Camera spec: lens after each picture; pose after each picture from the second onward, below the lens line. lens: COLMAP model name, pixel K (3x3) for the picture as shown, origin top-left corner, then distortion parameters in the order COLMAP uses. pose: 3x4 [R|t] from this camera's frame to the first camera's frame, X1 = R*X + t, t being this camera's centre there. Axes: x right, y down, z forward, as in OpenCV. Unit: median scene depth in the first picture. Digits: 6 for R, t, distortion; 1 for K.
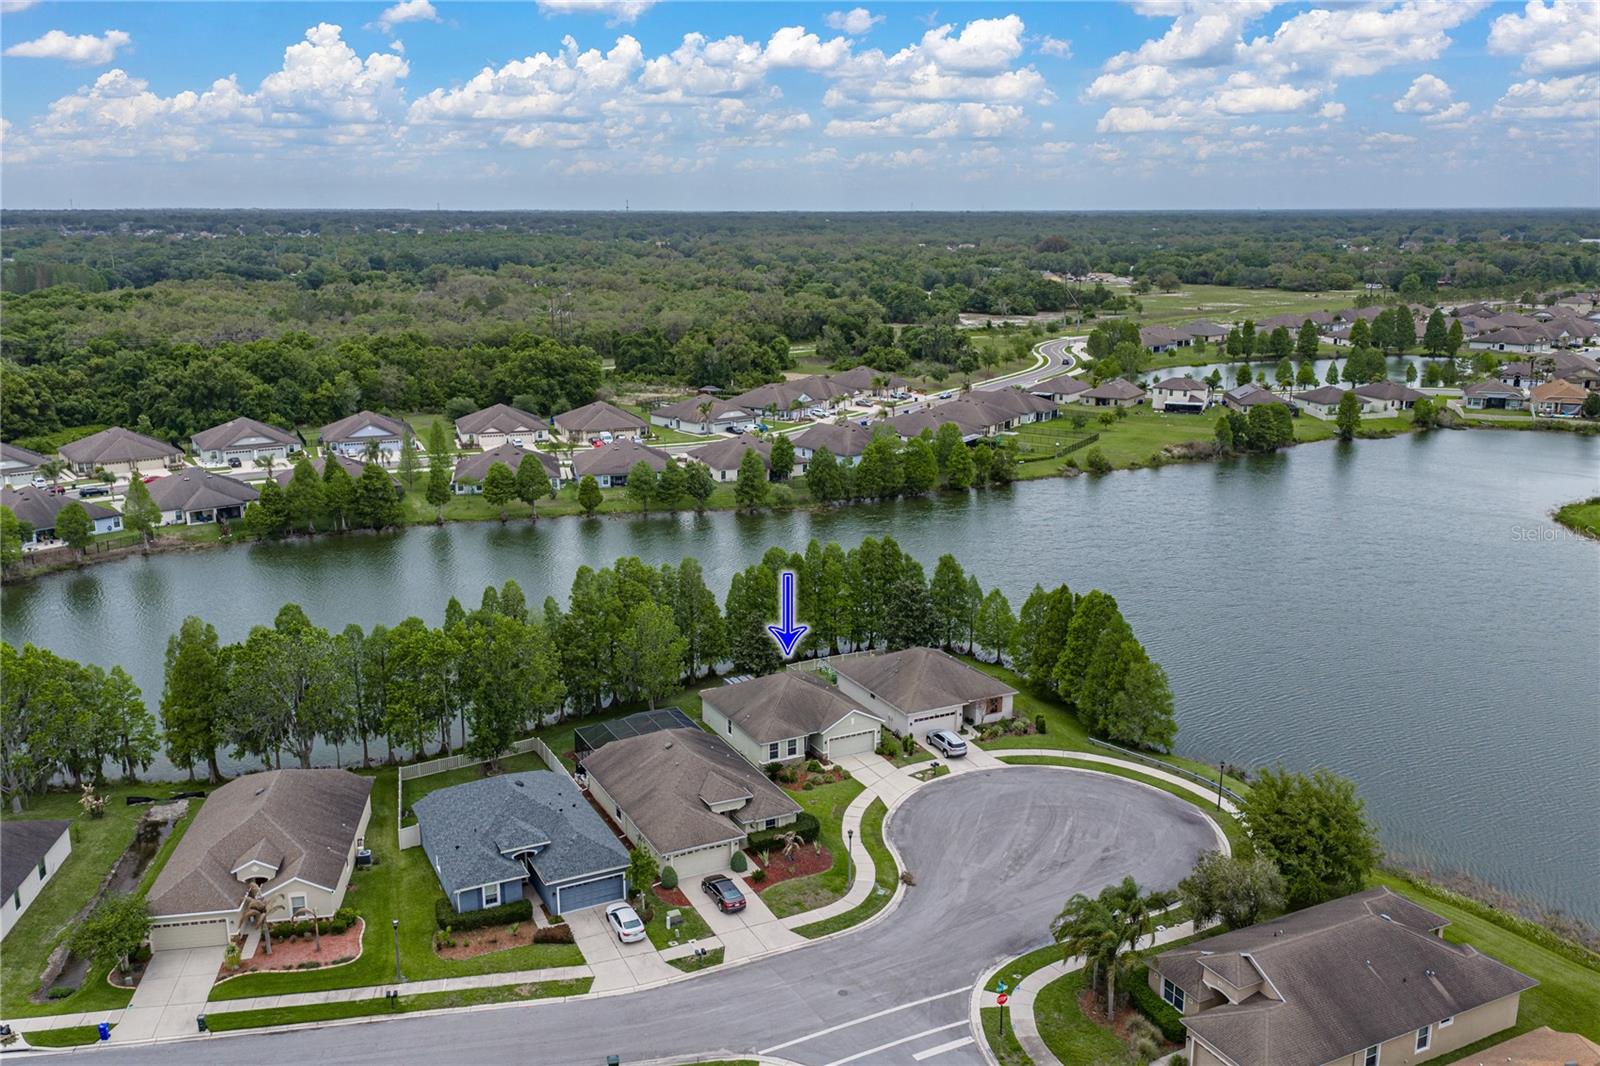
lens RADIAL K [[1344.5, 0, 798.0], [0, 1344.5, 539.1], [0, 0, 1]] dist [0.033211, -0.015303]
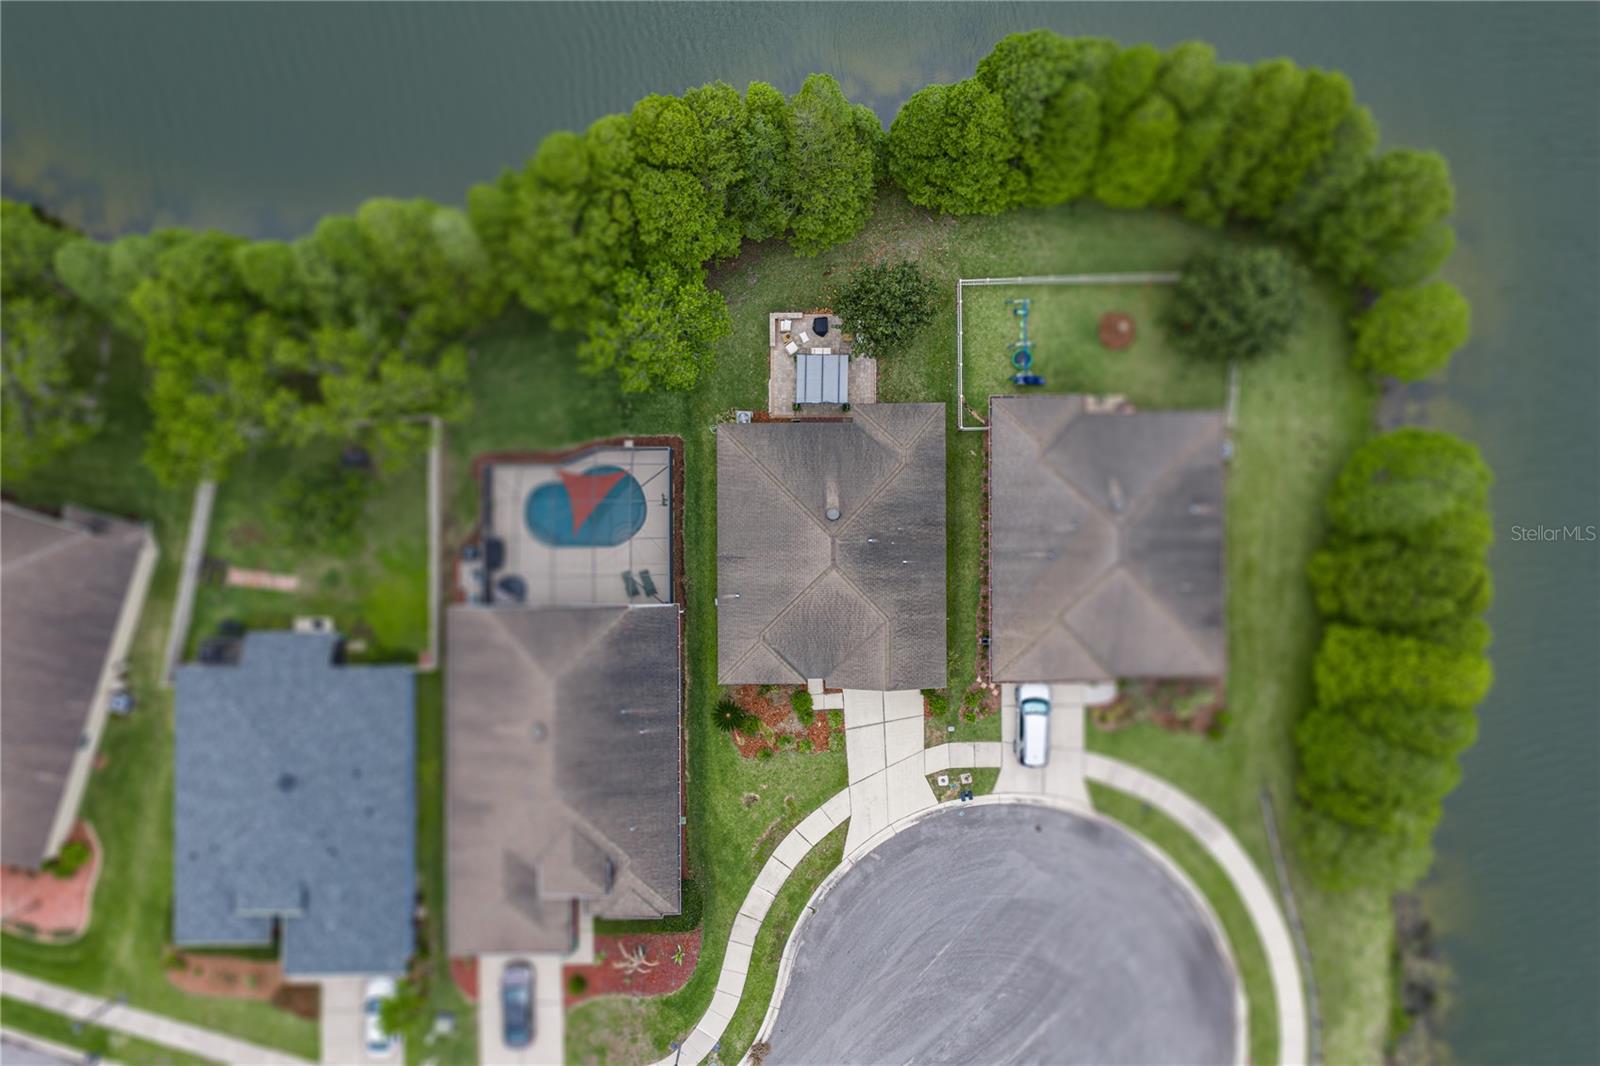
lens RADIAL K [[1344.5, 0, 798.0], [0, 1344.5, 539.1], [0, 0, 1]] dist [0.033211, -0.015303]
pose [[0.896665, 0.442636, 0.008031, -0.018155], [-0.110176, 0.205546, 0.972426, -0.290975], [0.428780, -0.872825, 0.233074, 0.569151]]
